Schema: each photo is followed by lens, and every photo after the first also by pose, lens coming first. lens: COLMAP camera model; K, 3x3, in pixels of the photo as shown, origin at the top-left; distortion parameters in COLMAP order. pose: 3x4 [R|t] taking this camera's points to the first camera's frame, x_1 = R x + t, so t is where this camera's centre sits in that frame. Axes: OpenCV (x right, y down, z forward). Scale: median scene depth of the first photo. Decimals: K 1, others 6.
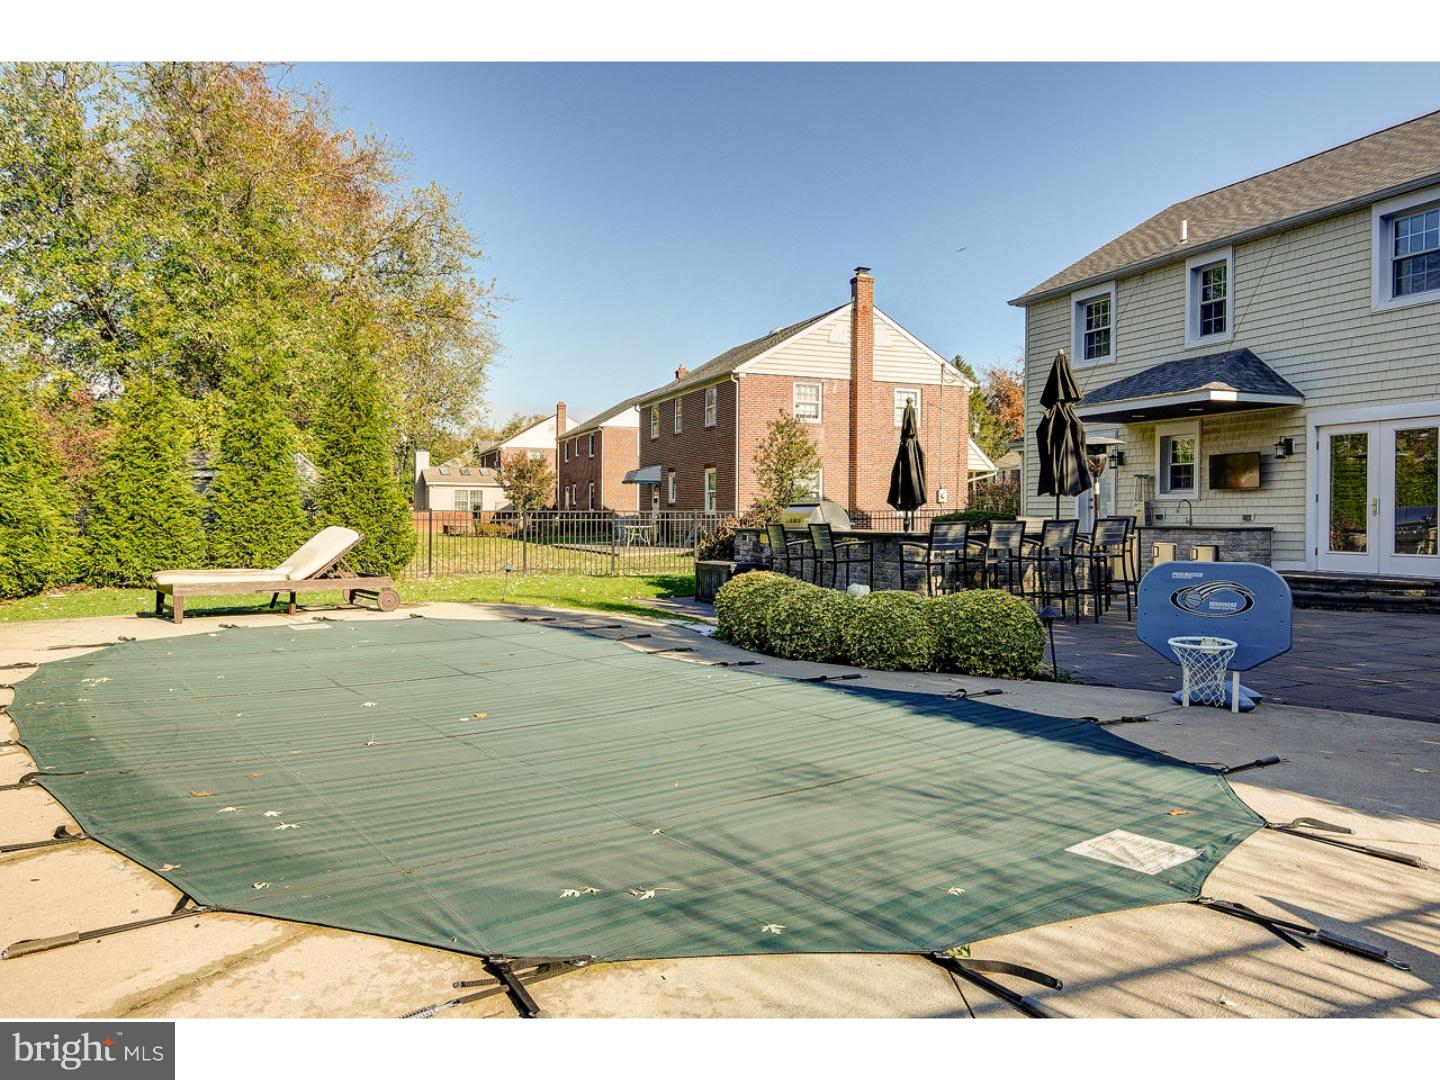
lens RADIAL K [[1008.0, 0, 717.1], [0, 1008.0, 536.0], [0, 0, 1]] dist [0.013838, 0.005804]
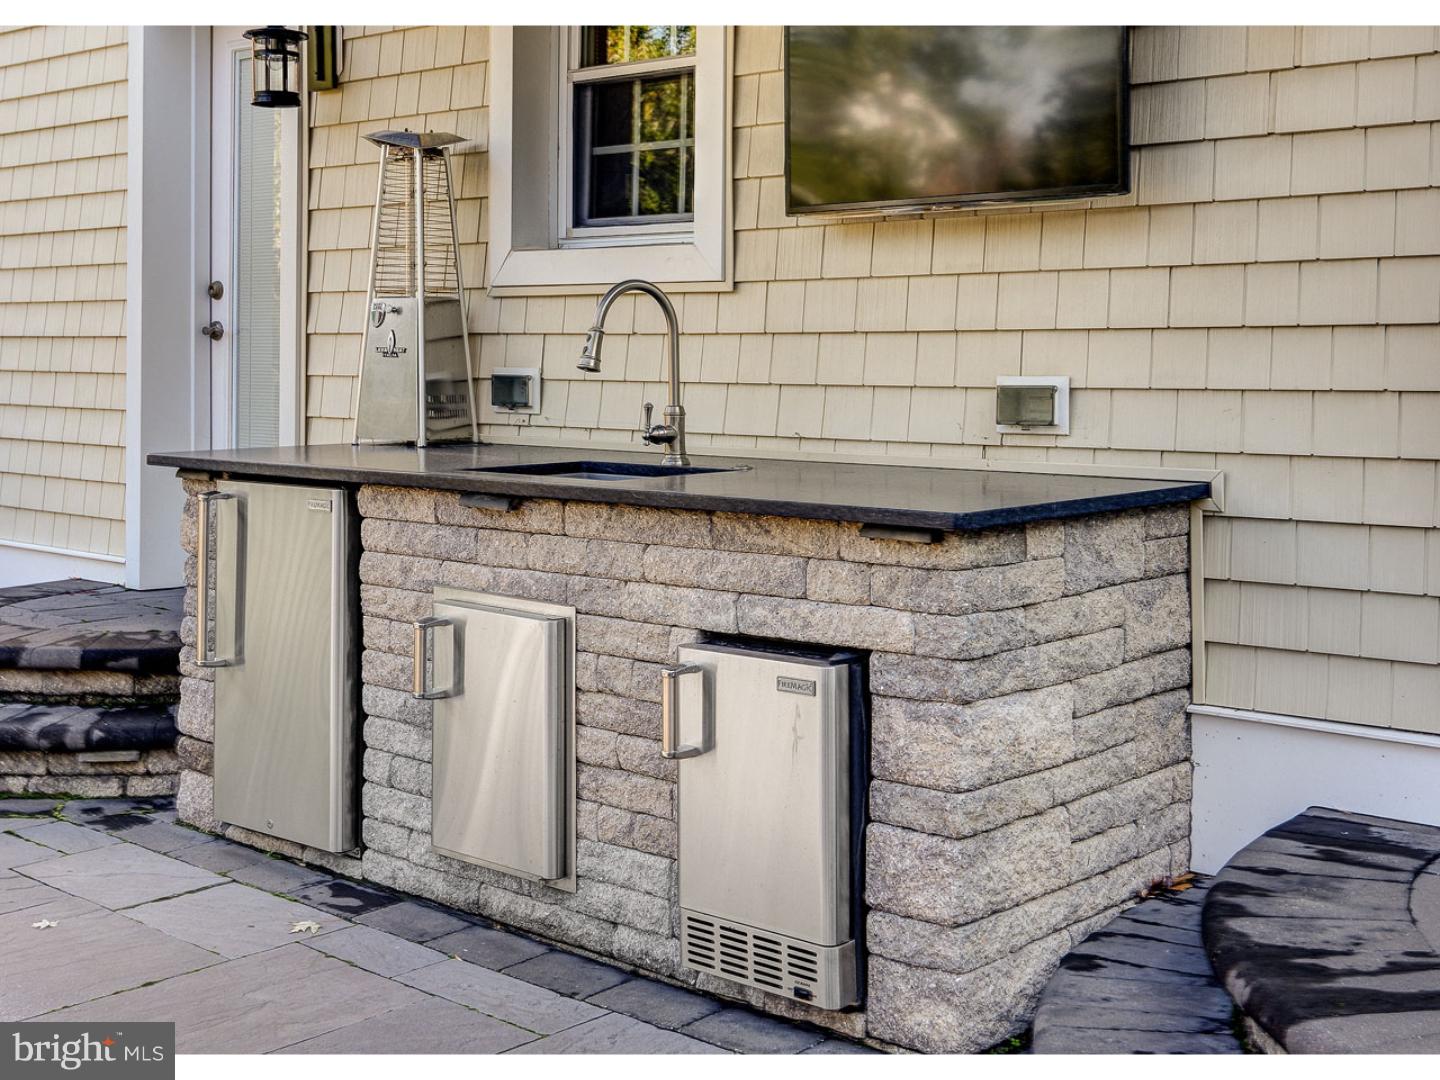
lens RADIAL K [[1763.3, 0, 717.9], [0, 1763.3, 536.6], [0, 0, 1]] dist [0.012763, 0.000000]
pose [[0.905874, -0.042403, 0.421420, 0.365472], [0.005751, 0.996116, 0.087867, -0.021399], [-0.423509, -0.077173, 0.902599, 0.765251]]
